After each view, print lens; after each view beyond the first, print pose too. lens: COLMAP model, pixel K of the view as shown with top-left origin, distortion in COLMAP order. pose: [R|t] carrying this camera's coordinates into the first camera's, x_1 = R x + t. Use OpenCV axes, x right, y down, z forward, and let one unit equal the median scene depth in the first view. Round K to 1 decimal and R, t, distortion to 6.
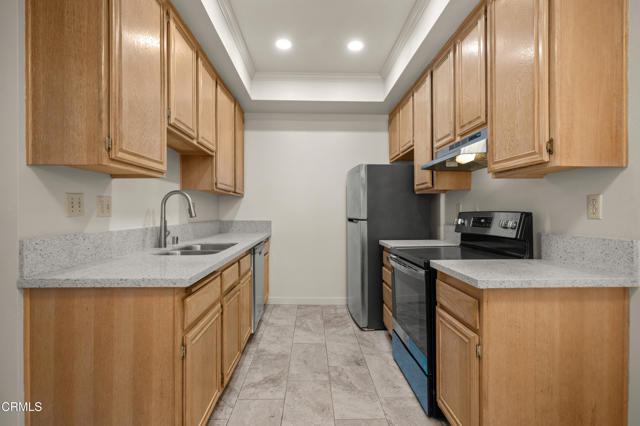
lens RADIAL K [[295.2, 0, 319.5], [0, 295.2, 214.3], [0, 0, 1]] dist [0.000012, -0.000064]
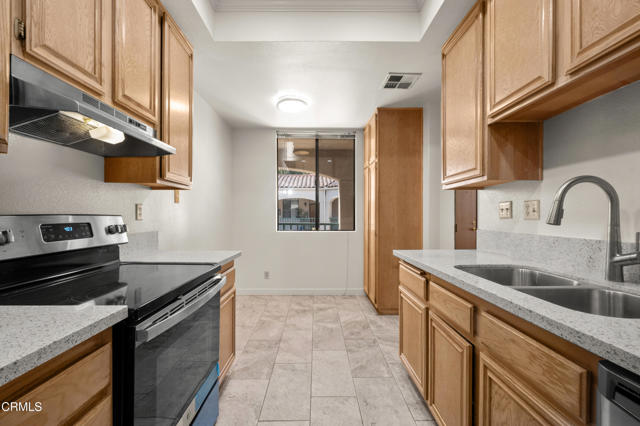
lens RADIAL K [[287.8, 0, 317.4], [0, 287.8, 215.1], [0, 0, 1]] dist [0.014147, -0.000047]
pose [[-0.999585, 0.000349, 0.028813, -0.001523], [0.000426, 0.999996, 0.002645, -0.009690], [-0.028812, 0.002656, -0.999581, 1.564744]]
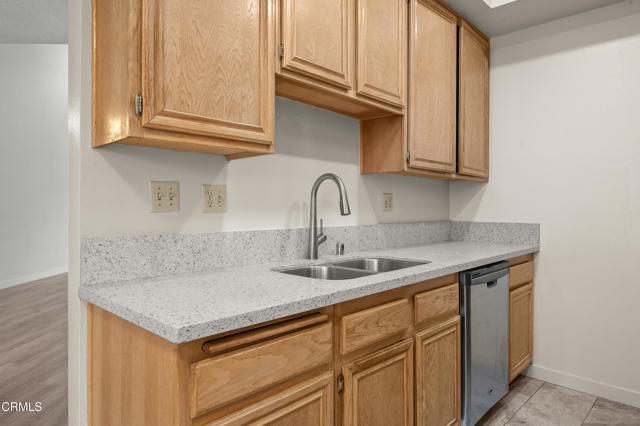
lens RADIAL K [[399.4, 0, 319.2], [0, 399.4, 209.7], [0, 0, 1]] dist [-0.000019, 0.001534]
pose [[0.701420, -0.001260, -0.712747, 0.134144], [-0.003506, 0.999980, -0.005218, 0.003865], [0.712740, 0.006159, 0.701402, 0.367562]]
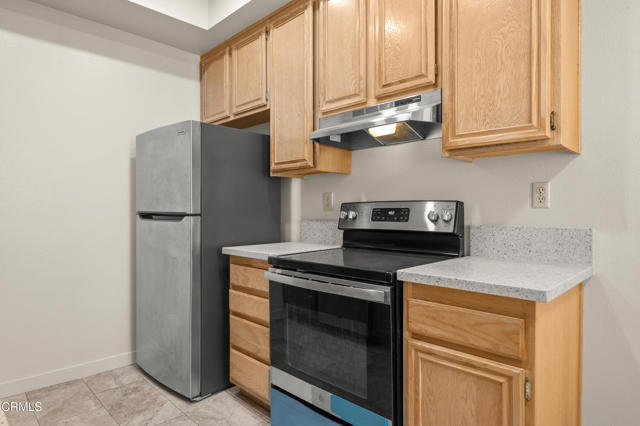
lens RADIAL K [[370.7, 0, 320.0], [0, 370.7, 211.5], [0, 0, 1]] dist [-0.001359, 0.000109]
pose [[0.723391, 0.003171, 0.690431, -0.255861], [-0.001322, 0.999994, -0.003208, 0.020425], [-0.690437, 0.001407, 0.723391, 0.407297]]
